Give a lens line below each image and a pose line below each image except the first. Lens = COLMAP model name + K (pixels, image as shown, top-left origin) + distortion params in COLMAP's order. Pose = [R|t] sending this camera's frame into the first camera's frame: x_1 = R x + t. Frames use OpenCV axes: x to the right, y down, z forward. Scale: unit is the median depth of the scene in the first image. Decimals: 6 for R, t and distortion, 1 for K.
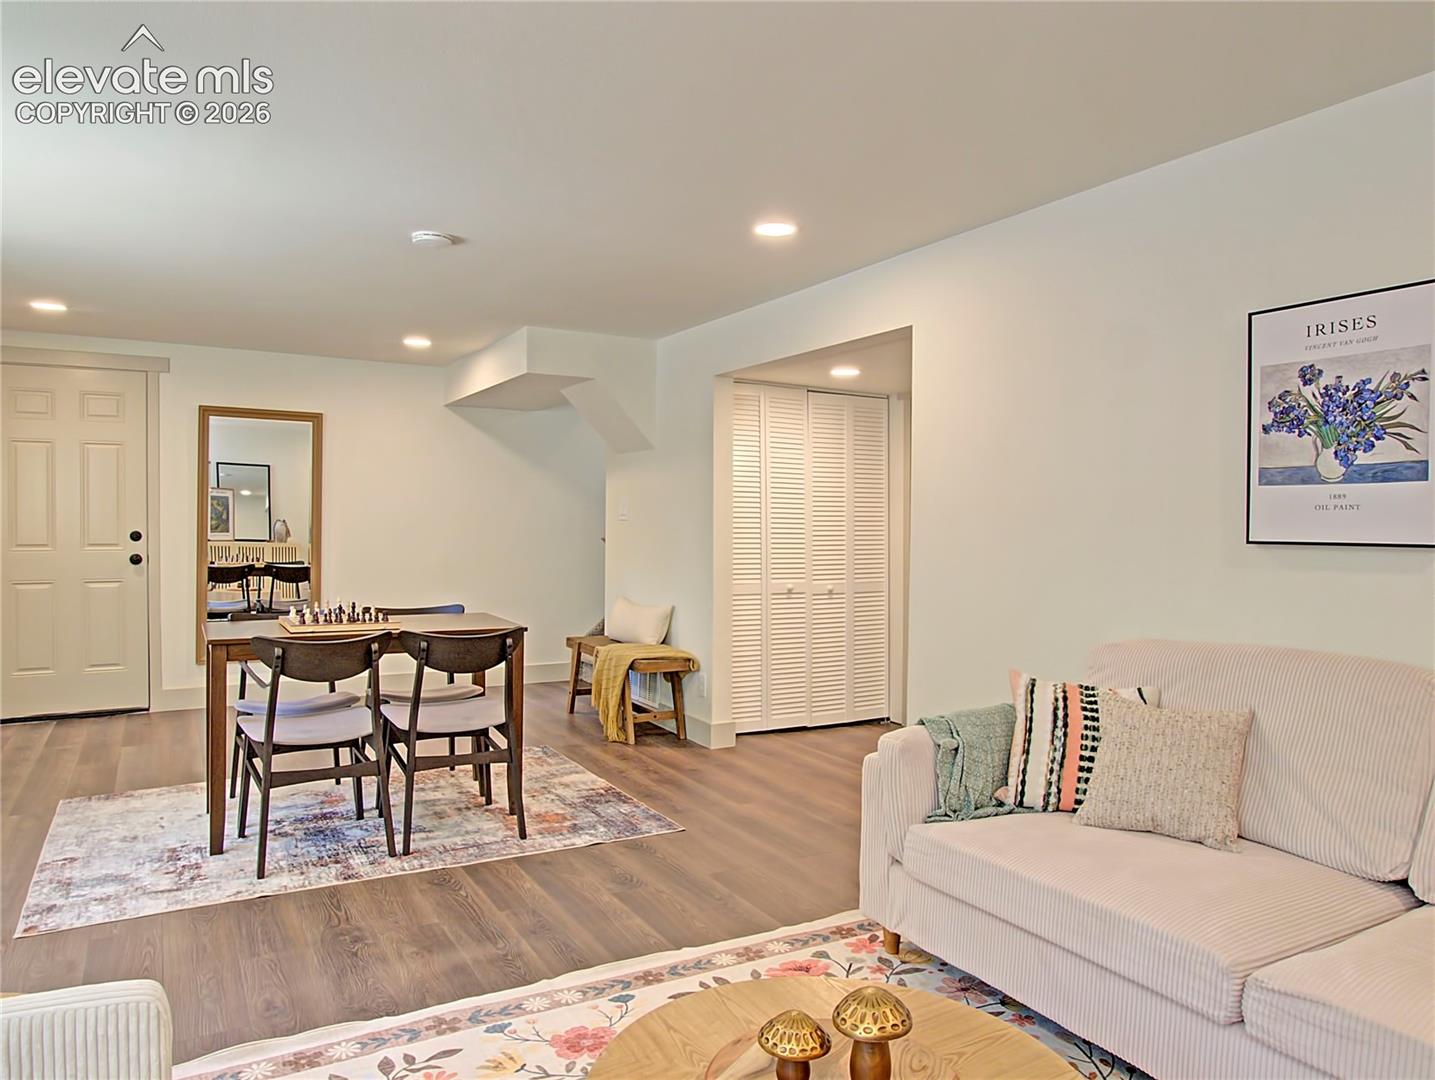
lens RADIAL K [[998.8, 0, 717.5], [0, 998.8, 540.1], [0, 0, 1]] dist [-0.009729, 0.001449]
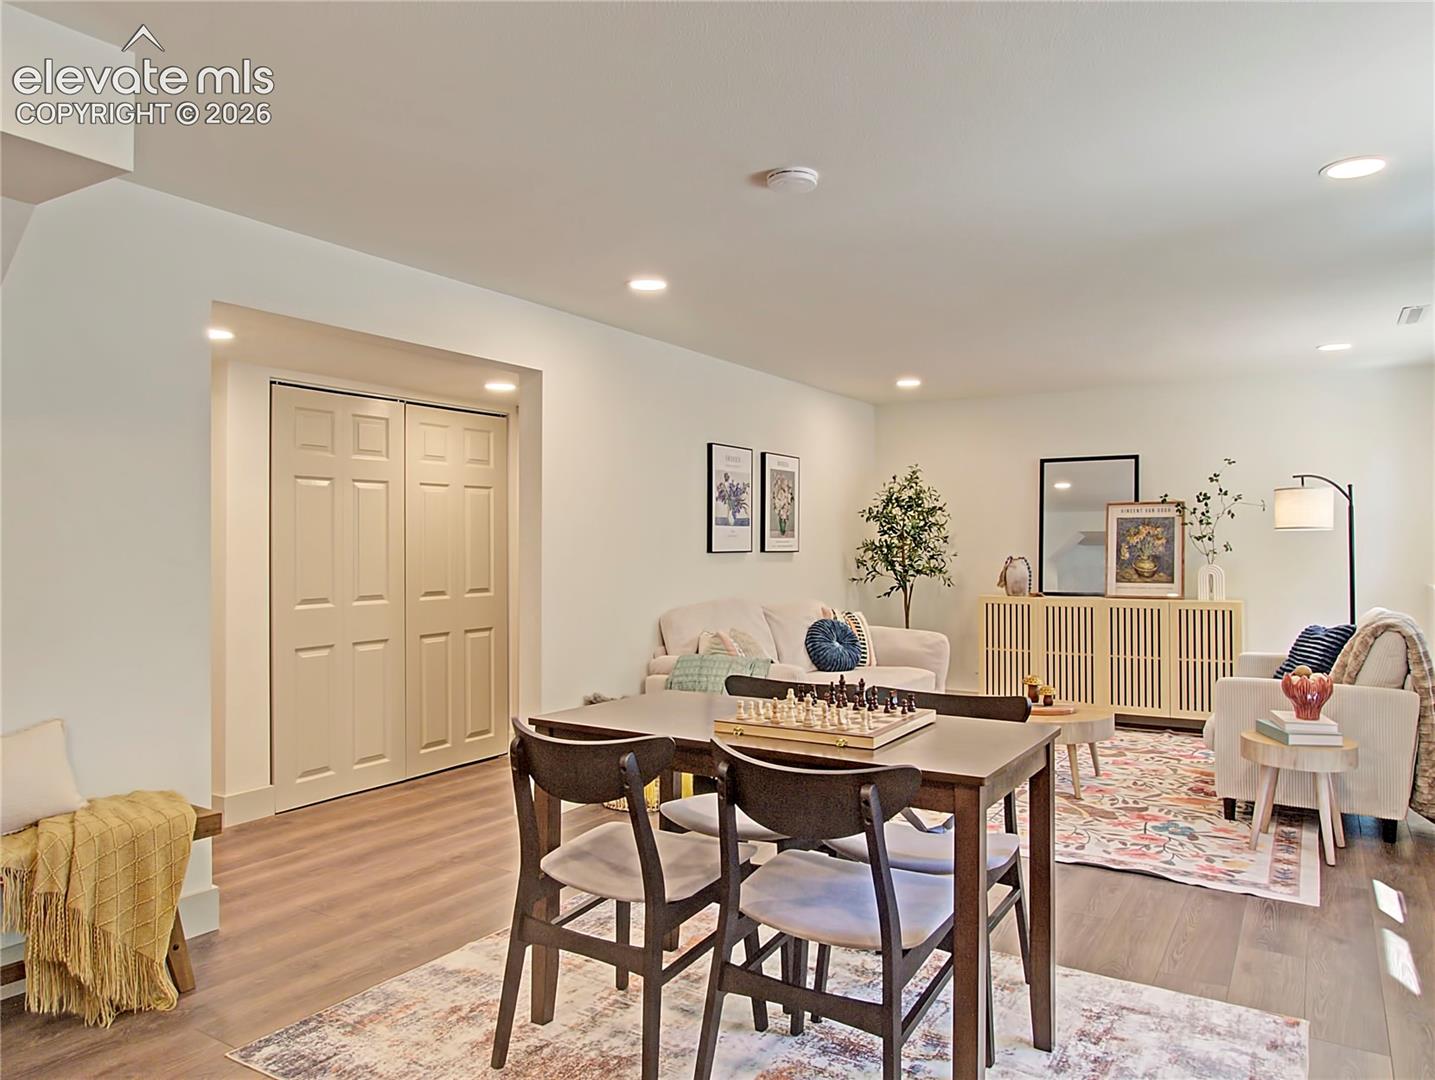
lens RADIAL K [[998.8, 0, 717.1], [0, 998.8, 536.4], [0, 0, 1]] dist [-0.009729, 0.001449]
pose [[-0.491859, -0.005369, 0.870658, -1.217231], [0.008077, 0.999910, 0.010729, -0.049390], [-0.870637, 0.012310, -0.491772, 1.889020]]
